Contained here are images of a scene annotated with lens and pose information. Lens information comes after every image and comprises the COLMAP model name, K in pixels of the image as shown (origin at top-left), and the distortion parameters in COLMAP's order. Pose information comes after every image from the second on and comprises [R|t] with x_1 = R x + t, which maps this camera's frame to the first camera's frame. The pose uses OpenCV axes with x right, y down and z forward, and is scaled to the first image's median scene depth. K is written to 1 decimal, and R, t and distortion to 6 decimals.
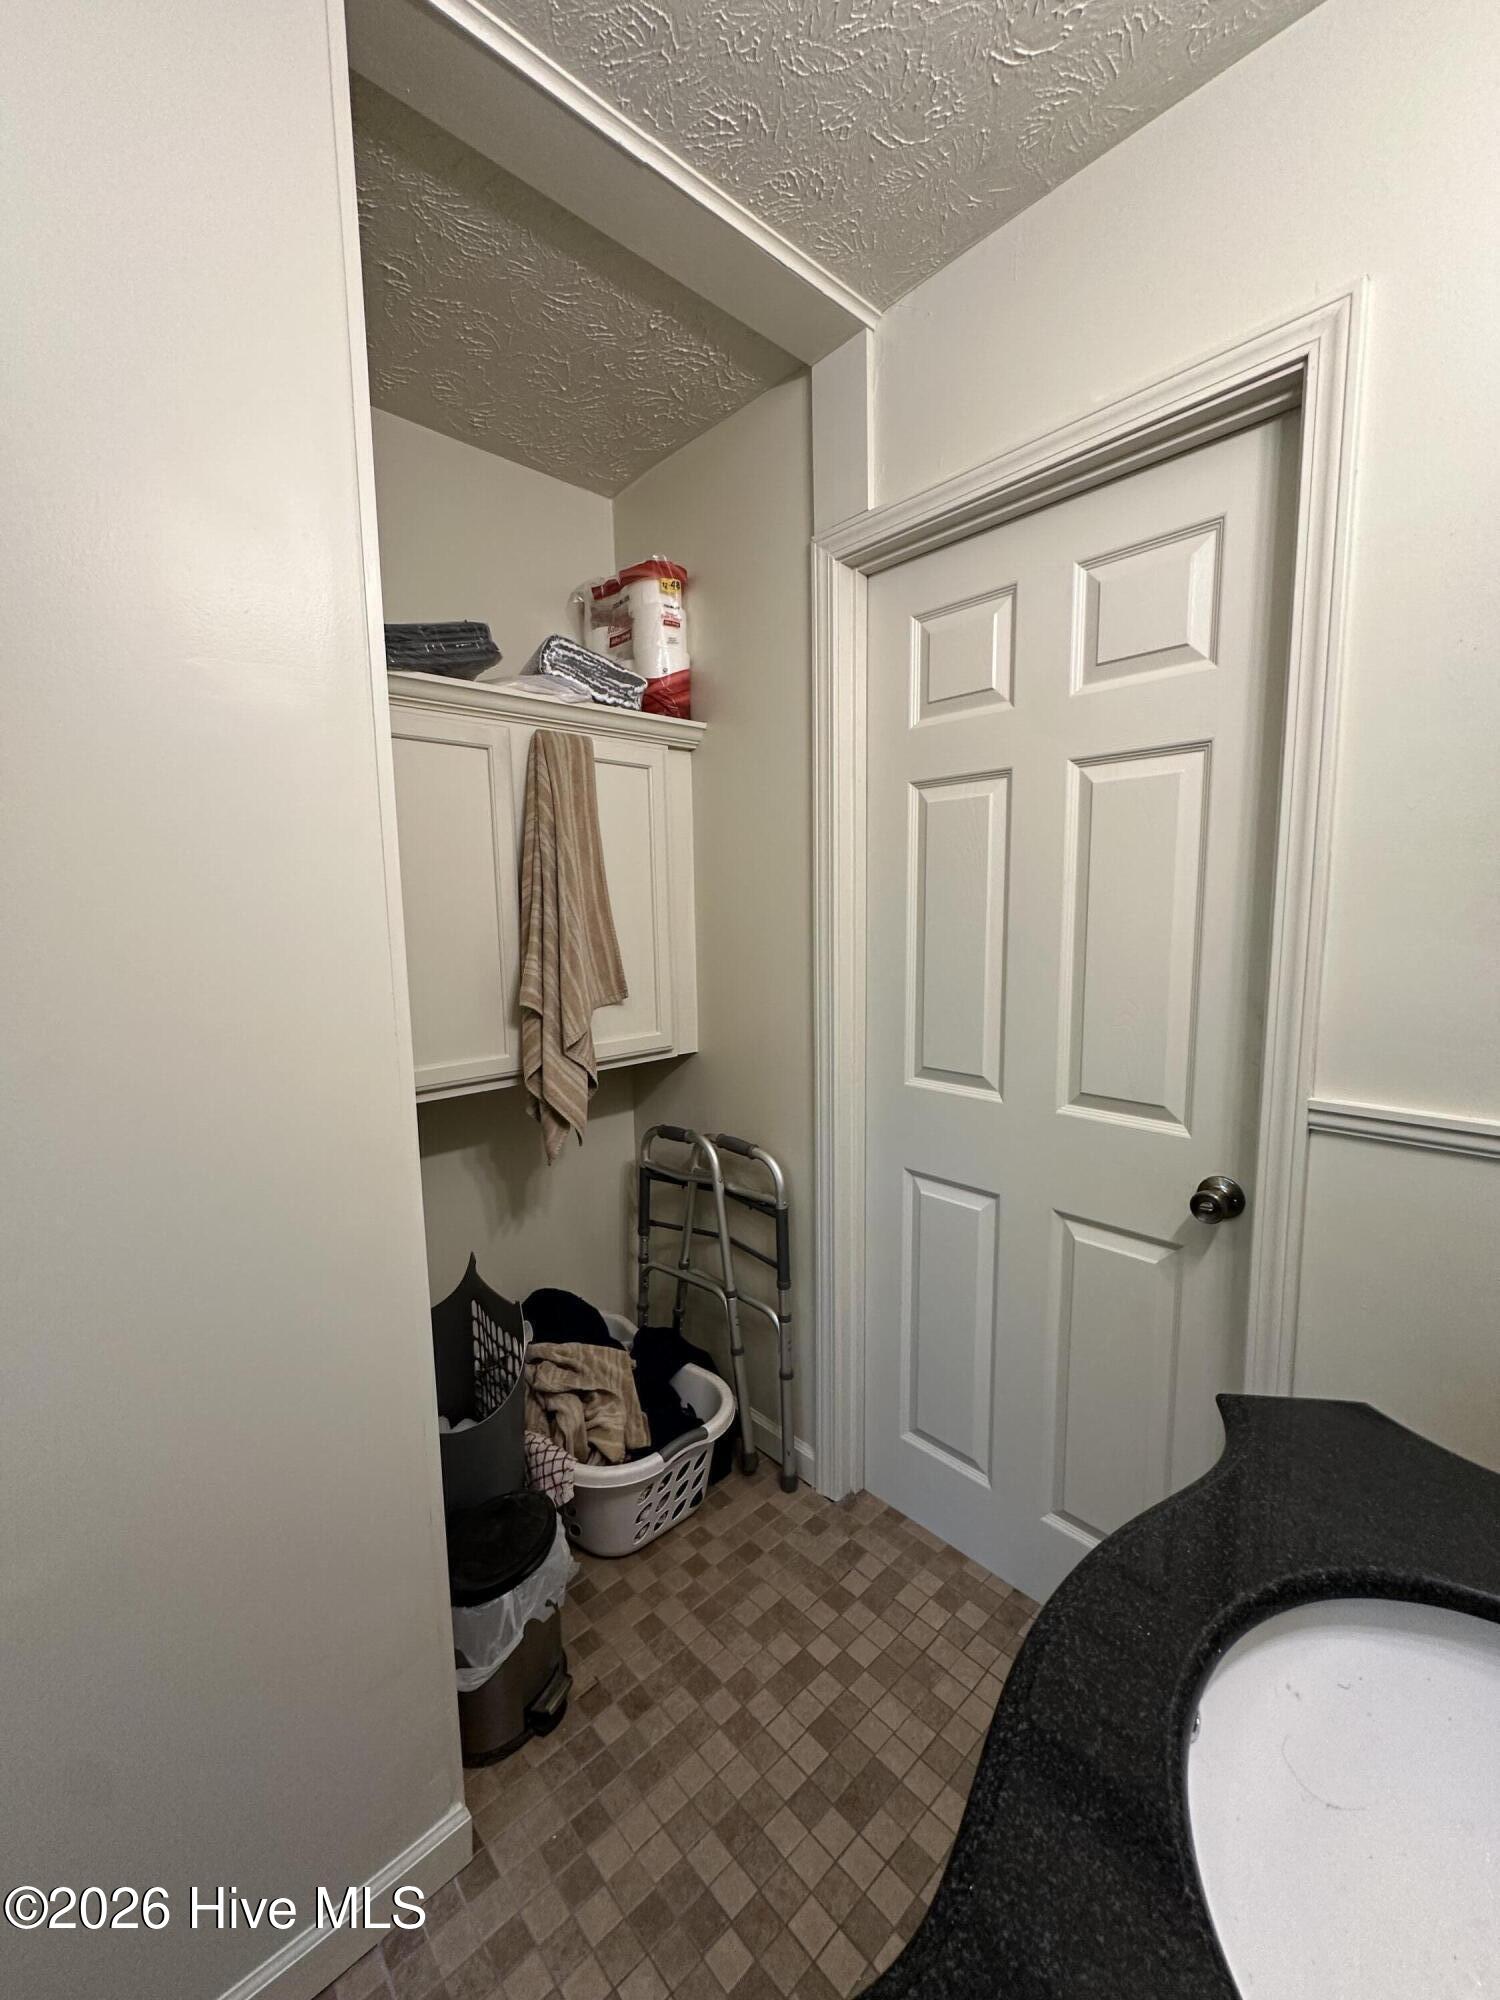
lens RADIAL K [[799.3, 0, 747.4], [0, 799.3, 1000.3], [0, 0, 1]] dist [-0.002076, 0.000109]
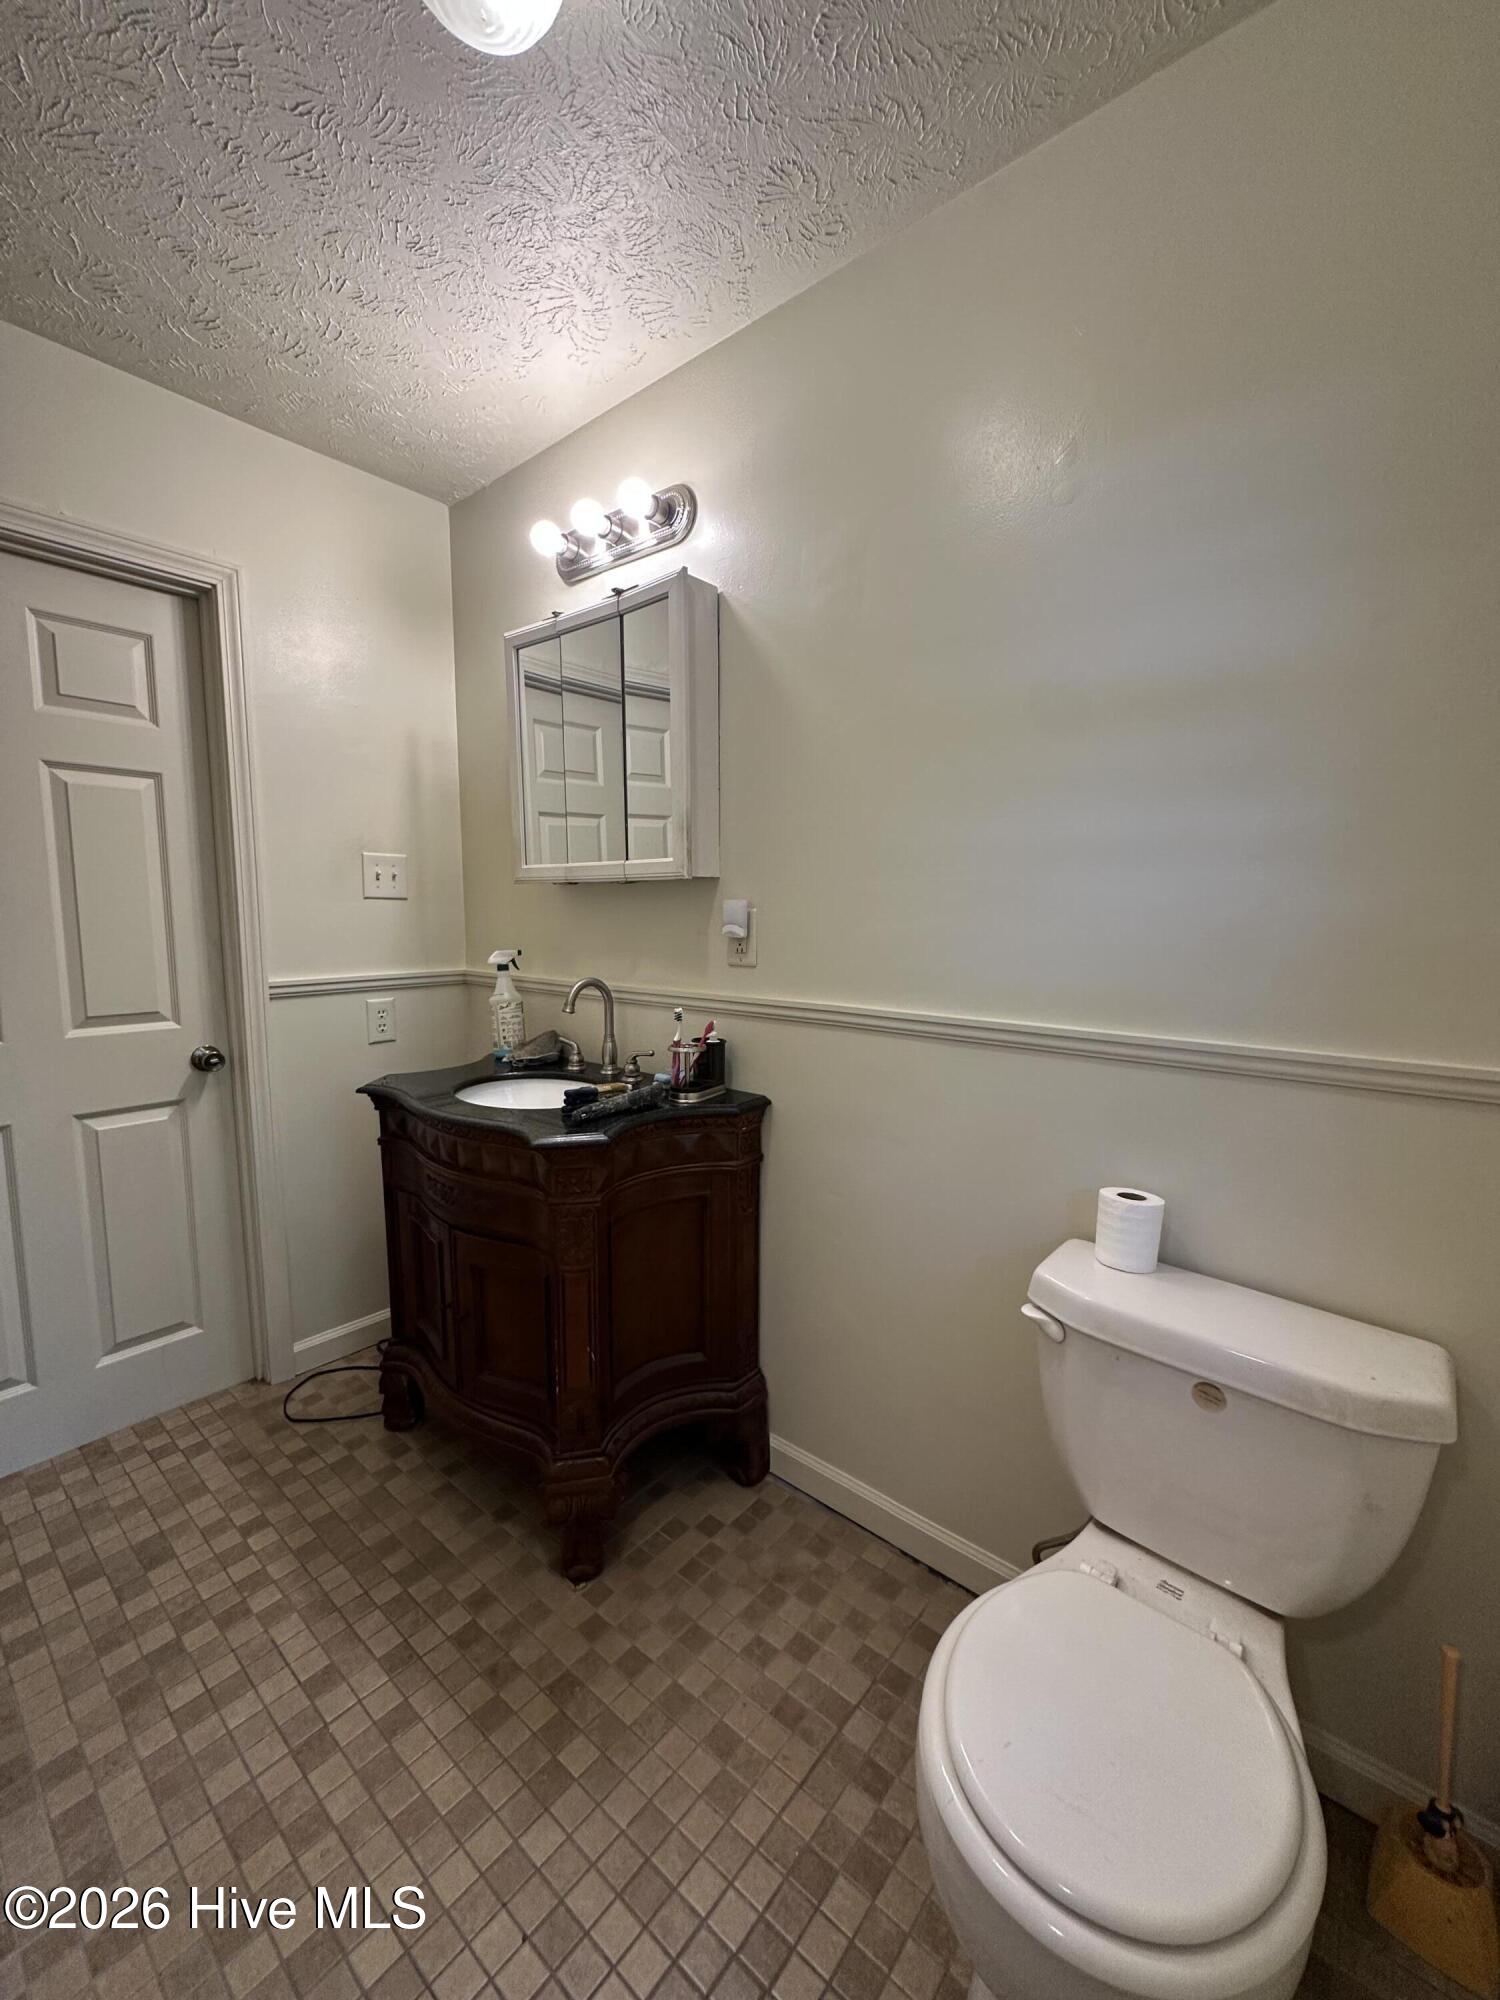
lens RADIAL K [[799.3, 0, 747.4], [0, 799.3, 1000.3], [0, 0, 1]] dist [-0.002076, 0.000109]
pose [[-0.122007, -0.103617, 0.987106, -1.137662], [0.112196, 0.986721, 0.117444, 0.062080], [-0.986167, 0.125078, -0.108762, 0.073324]]
